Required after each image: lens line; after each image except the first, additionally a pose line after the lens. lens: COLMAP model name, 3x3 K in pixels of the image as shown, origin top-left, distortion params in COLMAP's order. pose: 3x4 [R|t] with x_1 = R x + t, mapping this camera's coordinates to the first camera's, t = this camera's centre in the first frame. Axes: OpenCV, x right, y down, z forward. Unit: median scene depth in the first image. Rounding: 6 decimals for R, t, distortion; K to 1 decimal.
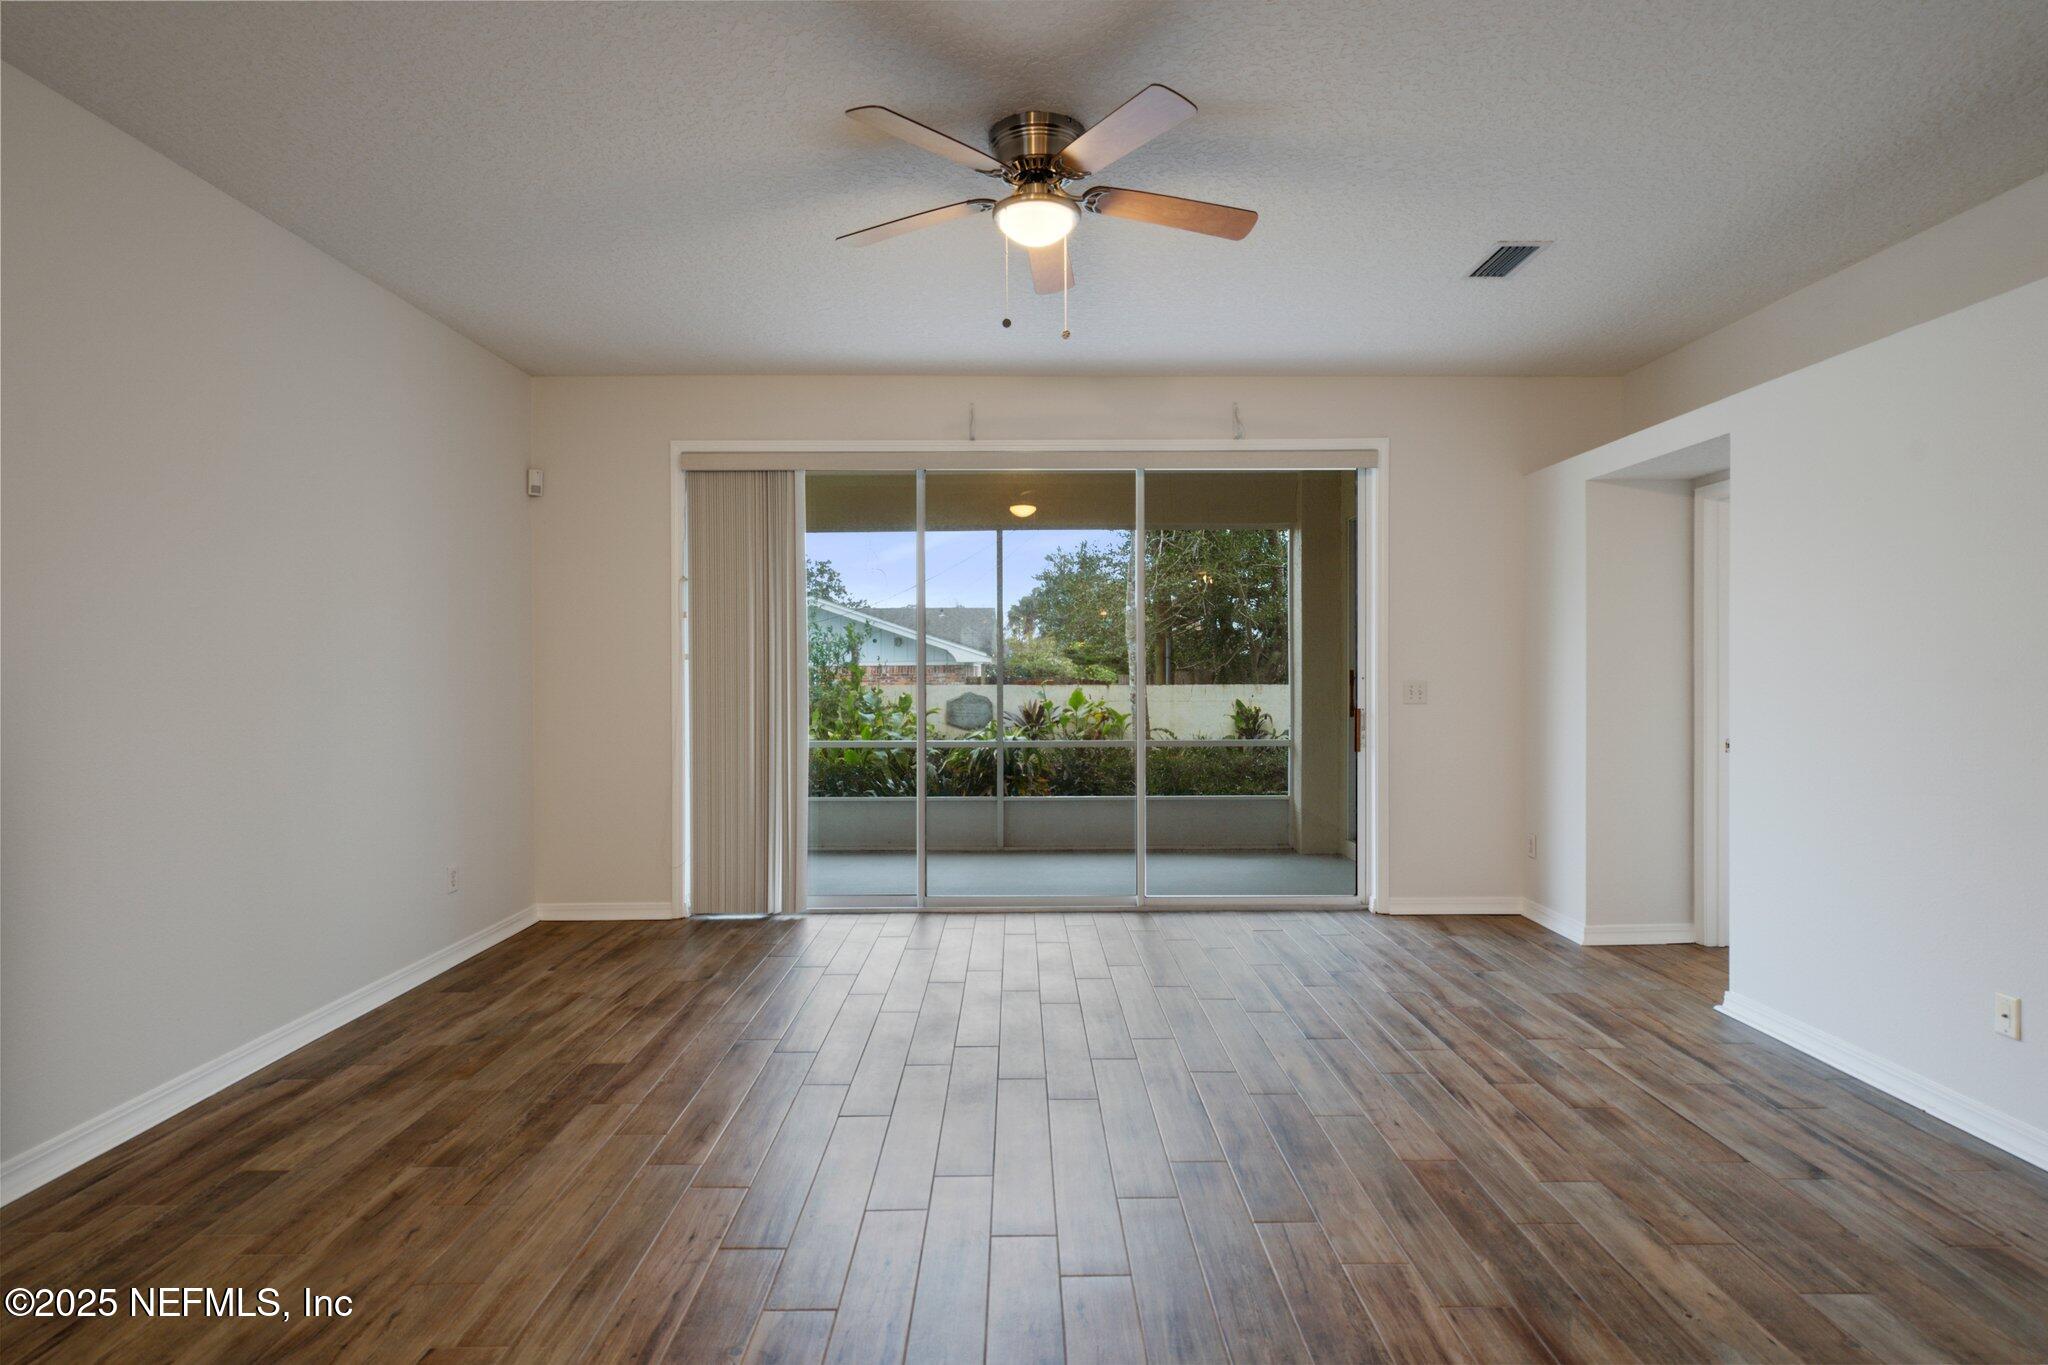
lens RADIAL K [[1048.4, 0, 1024.0], [0, 1048.4, 682.5], [0, 0, 1]] dist [0.001882, 0.000587]
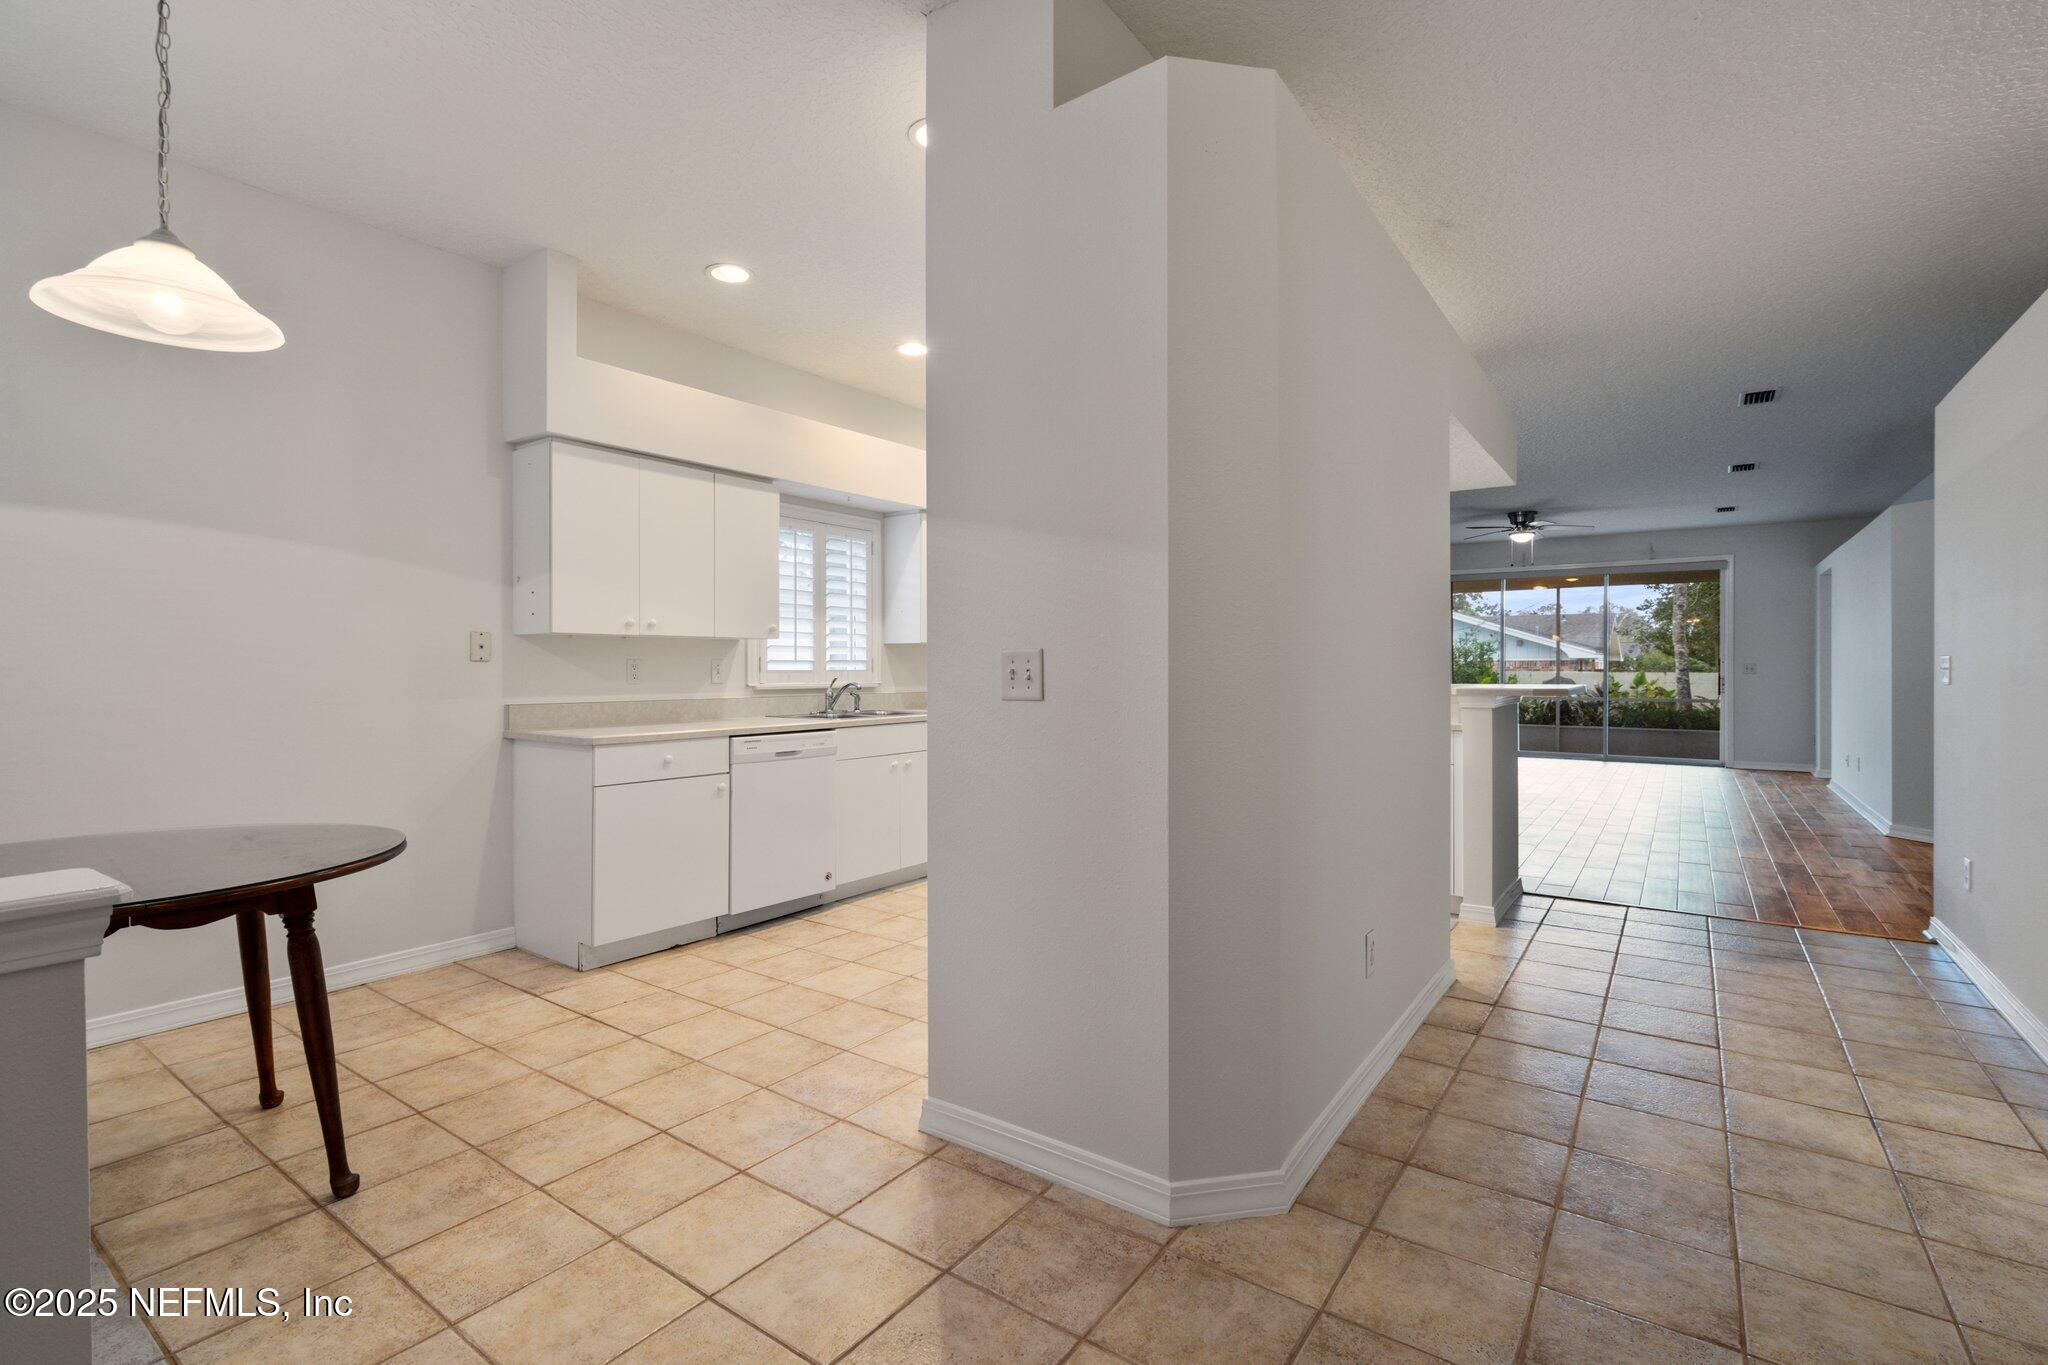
lens RADIAL K [[940.1, 0, 1017.7], [0, 940.1, 670.6], [0, 0, 1]] dist [-0.001026, 0.000434]
pose [[0.809666, 0.004752, -0.586871, 0.286497], [-0.010267, 0.999929, -0.006069, 0.042019], [0.586801, 0.010939, 0.809657, -1.510925]]
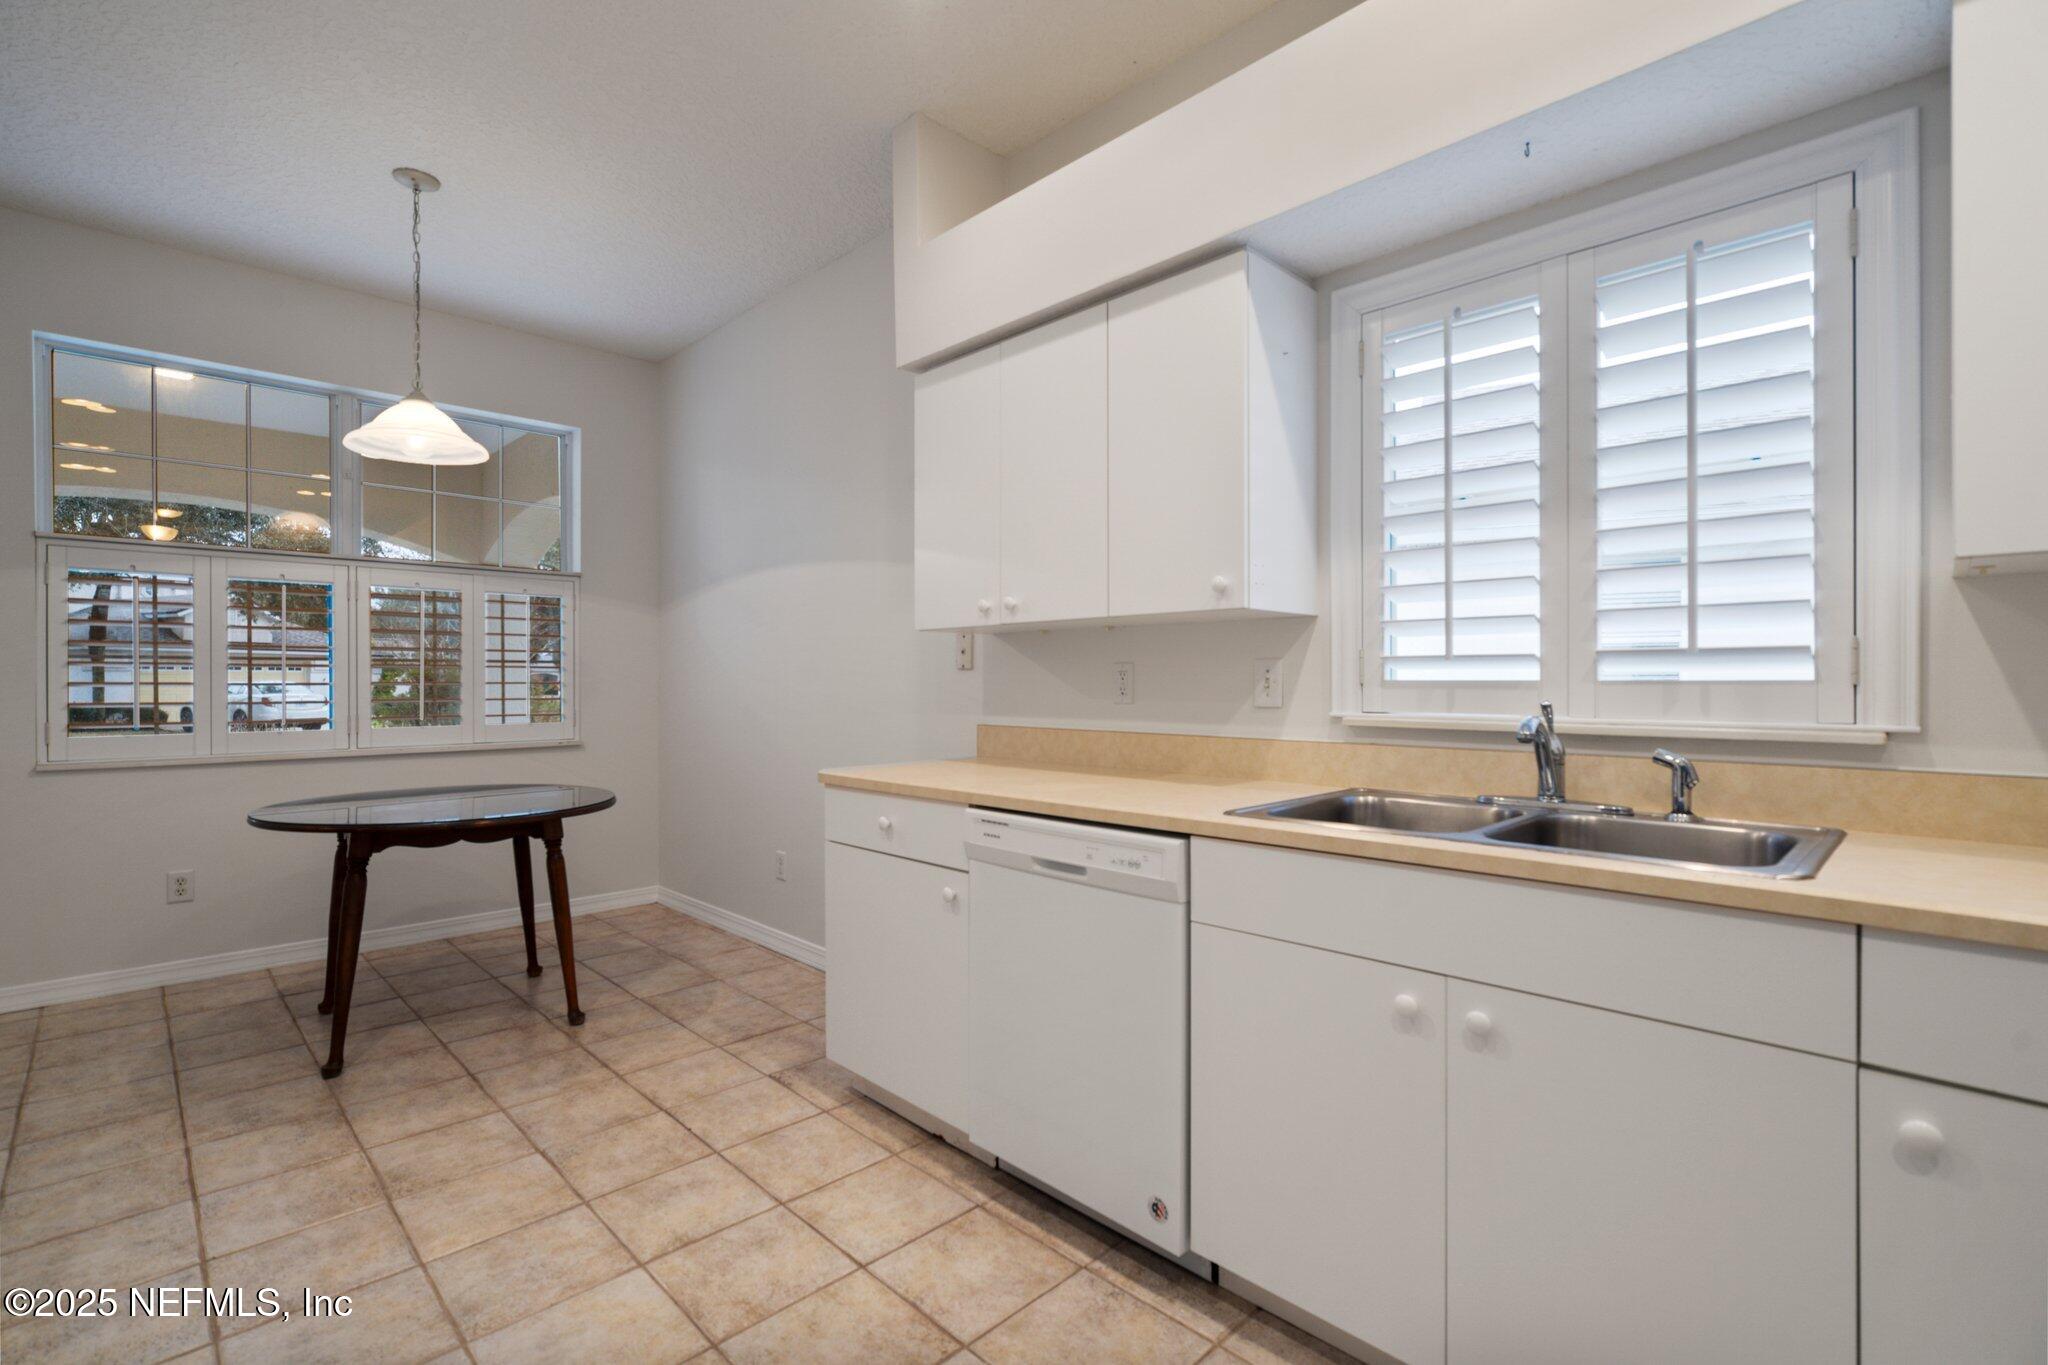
lens RADIAL K [[928.3, 0, 1018.8], [0, 928.3, 681.5], [0, 0, 1]] dist [-0.000459, 0.000164]
pose [[-0.714460, 0.004528, -0.699661, -0.081983], [-0.006174, 0.999899, 0.012776, 0.034919], [0.699649, 0.013447, -0.714361, -0.733549]]
